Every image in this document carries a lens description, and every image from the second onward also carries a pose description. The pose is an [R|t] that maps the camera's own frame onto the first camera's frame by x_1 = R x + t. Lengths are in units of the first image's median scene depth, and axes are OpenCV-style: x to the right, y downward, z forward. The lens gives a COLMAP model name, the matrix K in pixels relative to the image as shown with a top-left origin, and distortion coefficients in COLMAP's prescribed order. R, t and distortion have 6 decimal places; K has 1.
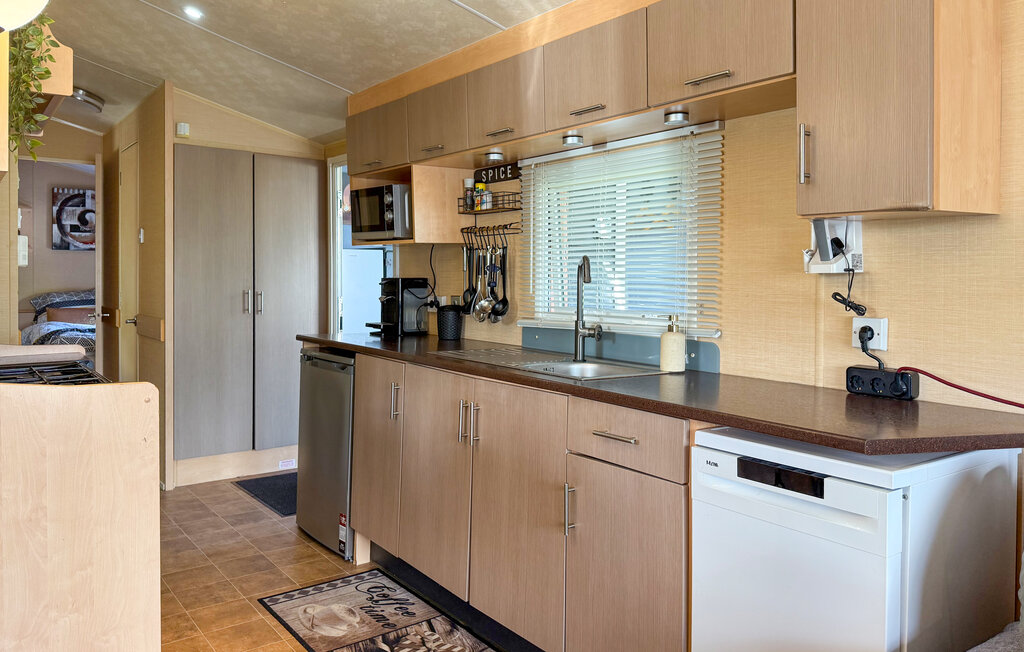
lens RADIAL K [[720.0, 0, 512.2], [0, 720.0, 294.9], [0, 0, 1]] dist [0.099241, -0.147040]
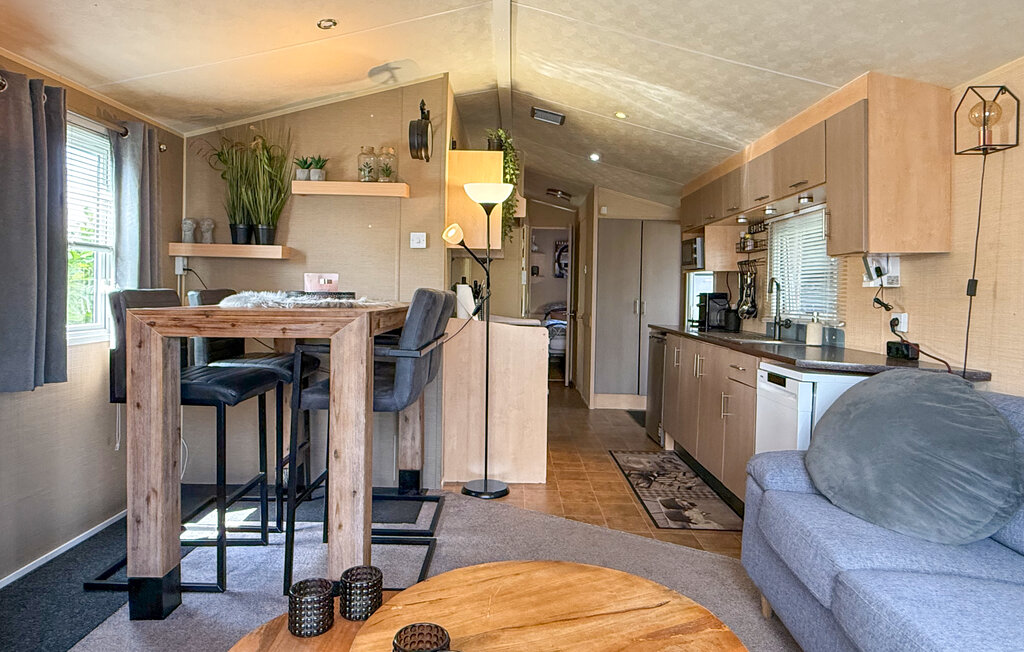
lens RADIAL K [[614.8, 0, 516.5], [0, 614.8, 304.0], [0, 0, 1]] dist [0.005535, 0.002566]
pose [[0.791539, 0.018797, -0.610830, 0.372774], [-0.029770, 0.999526, -0.007819, 0.027284], [0.610393, 0.024374, 0.791723, -0.392639]]
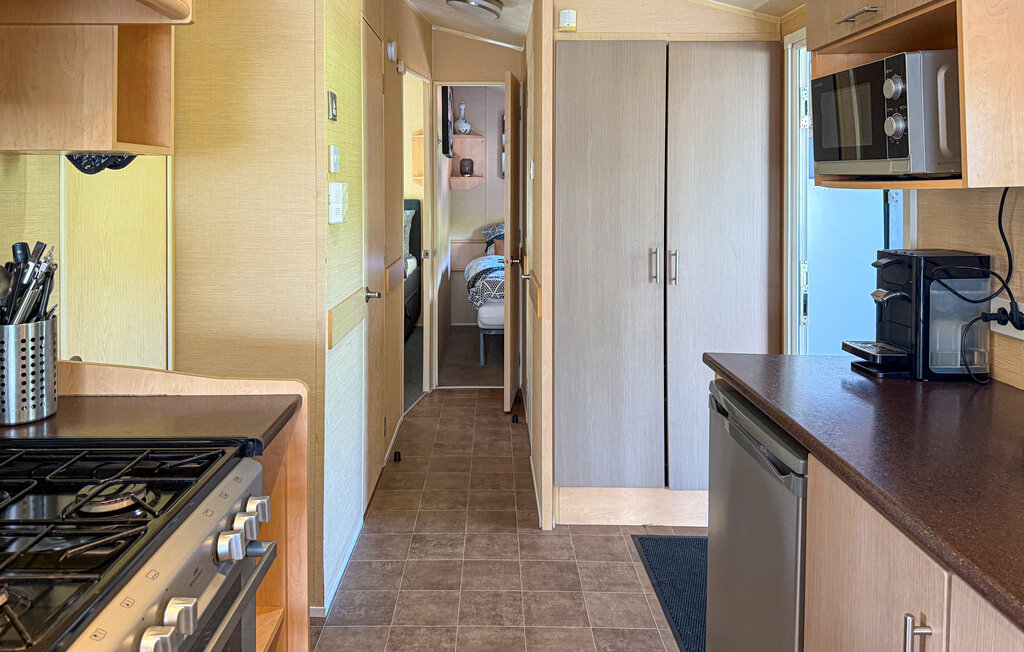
lens RADIAL K [[742.5, 0, 490.2], [0, 742.5, 193.4], [0, 0, 1]] dist [0.043362, -0.049923]
pose [[0.787802, -0.001069, -0.615927, -0.081145], [-0.011958, 0.999783, -0.017030, -0.055097], [0.615812, 0.020782, 0.787619, 0.472599]]
